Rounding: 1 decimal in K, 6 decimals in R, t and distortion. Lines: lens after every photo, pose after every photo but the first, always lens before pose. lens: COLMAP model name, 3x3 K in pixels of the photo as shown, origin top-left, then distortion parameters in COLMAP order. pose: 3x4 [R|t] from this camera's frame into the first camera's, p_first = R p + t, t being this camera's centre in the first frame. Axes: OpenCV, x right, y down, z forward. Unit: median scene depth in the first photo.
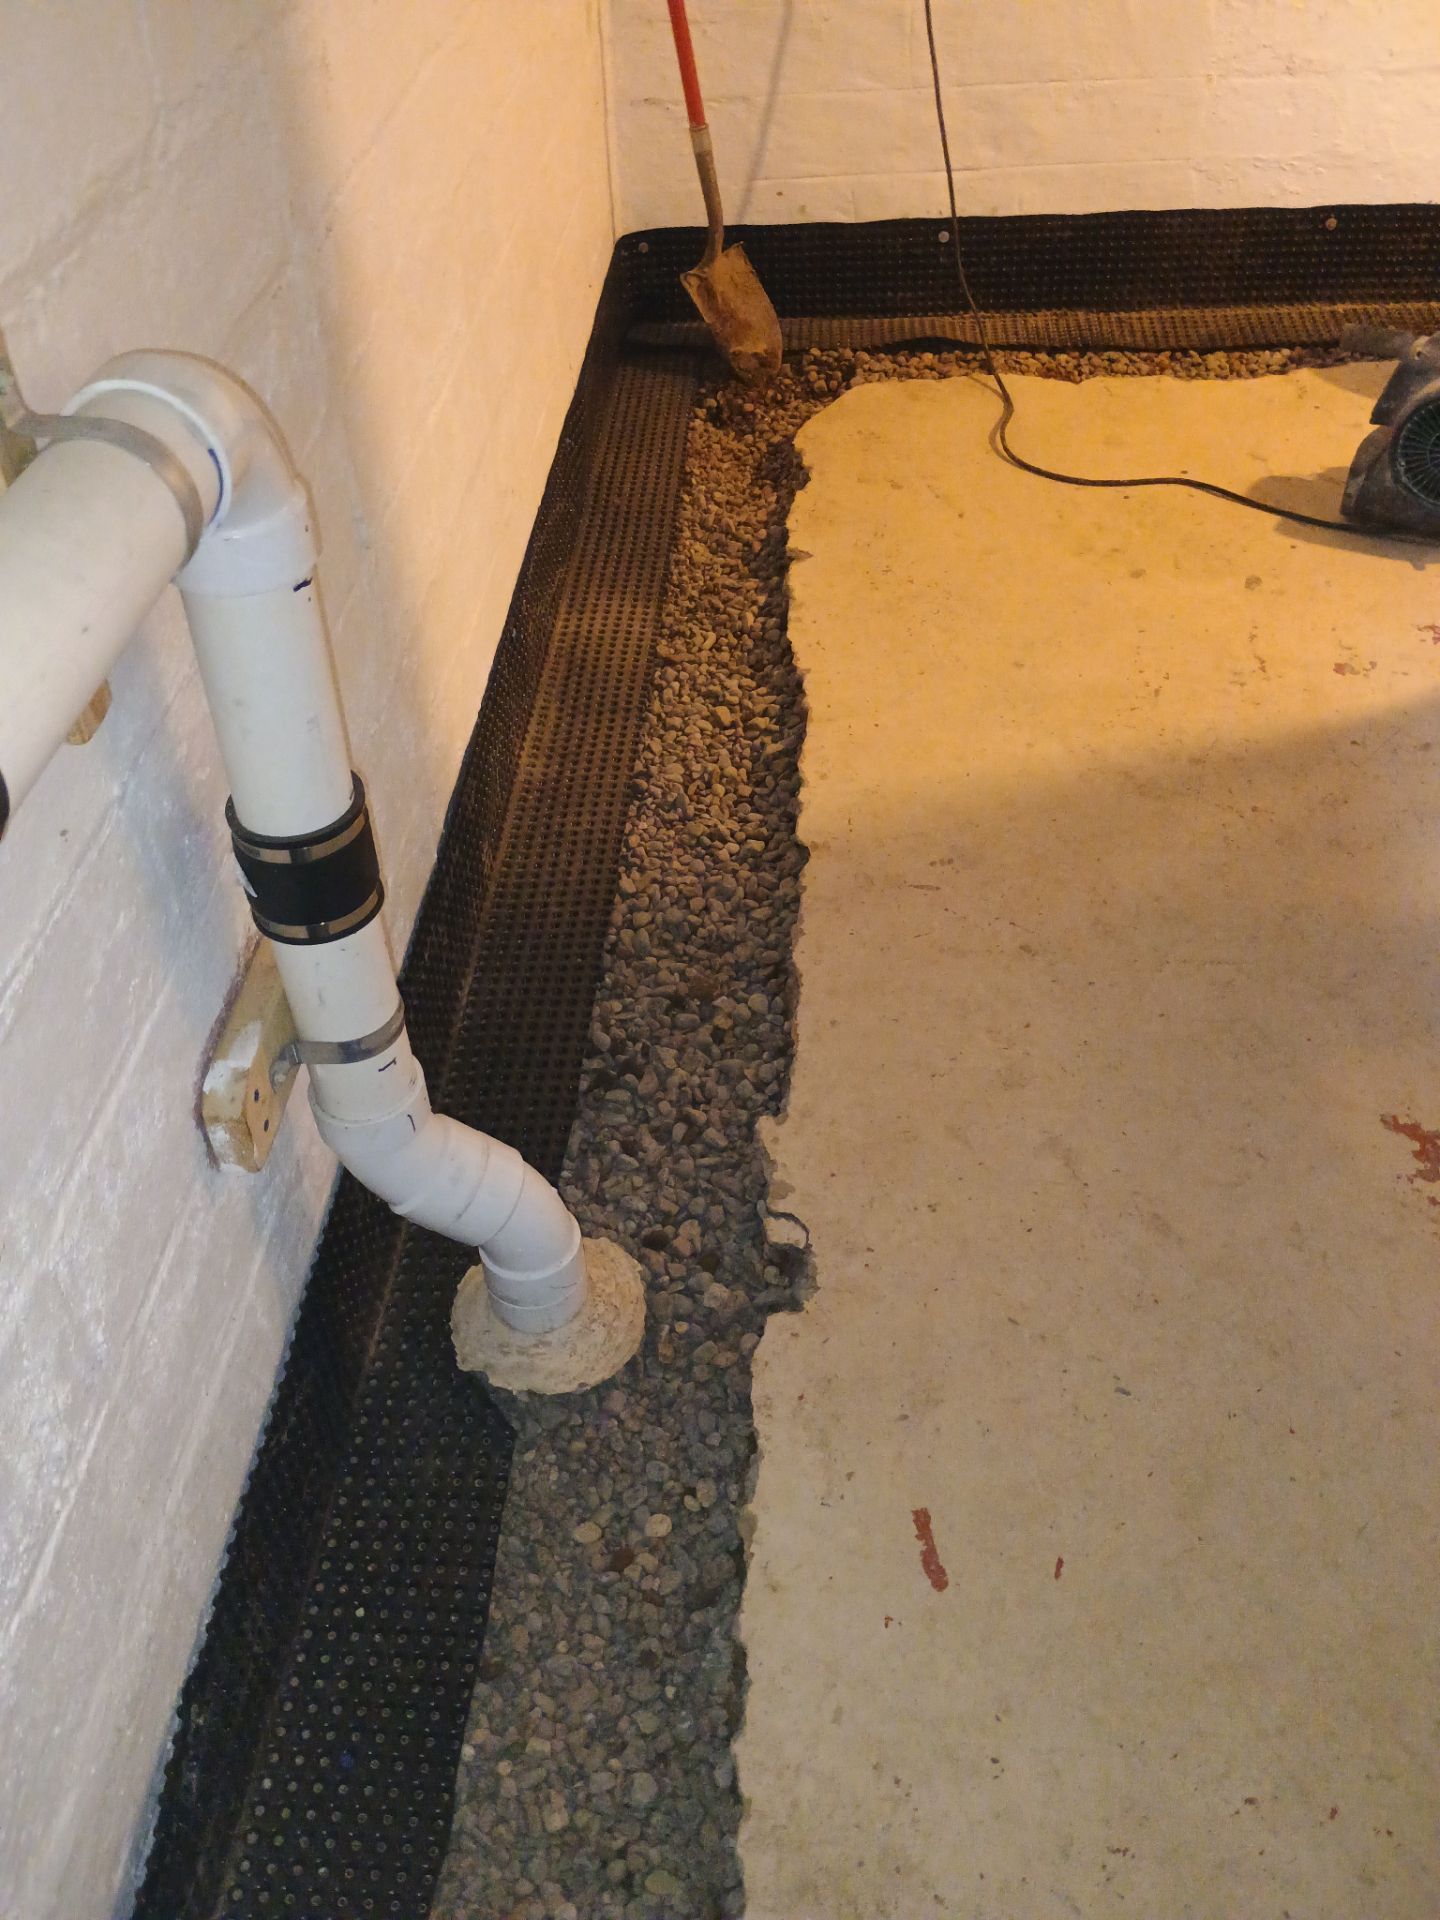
lens RADIAL K [[1715.6, 0, 688.9], [0, 1715.6, 934.7], [0, 0, 1]] dist [0.085579, -0.089648]
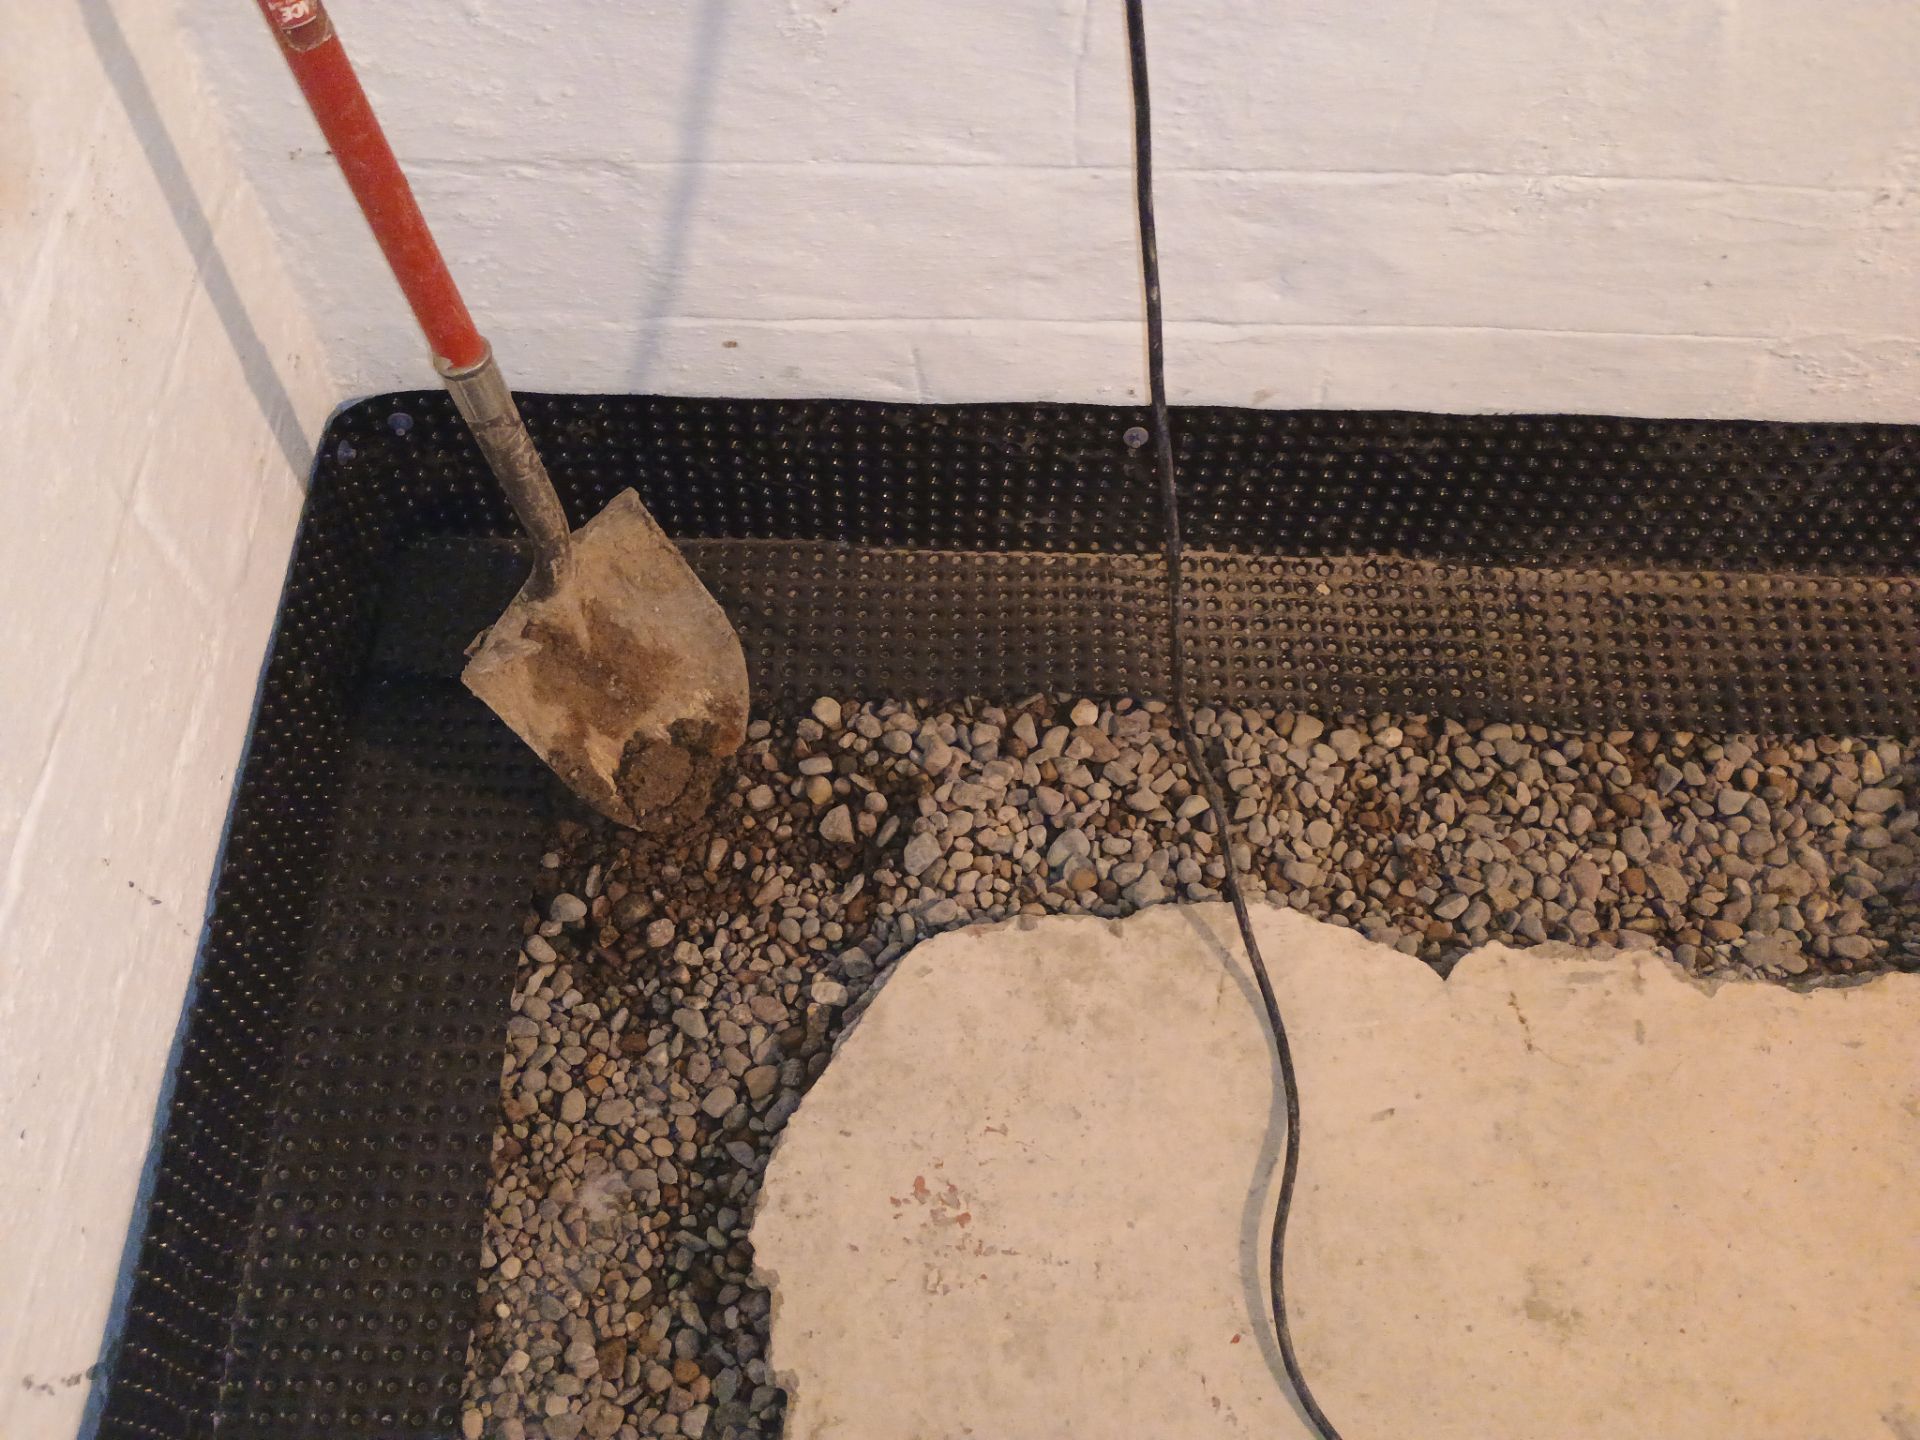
lens RADIAL K [[1715.6, 0, 960.0], [0, 1715.6, 720.0], [0, 0, 1]] dist [0.085579, -0.089648]
pose [[0.994744, -0.015794, 0.101165, 0.065587], [-0.018943, 0.942589, 0.333418, -0.497065], [-0.100623, -0.333582, 0.937336, 0.626956]]
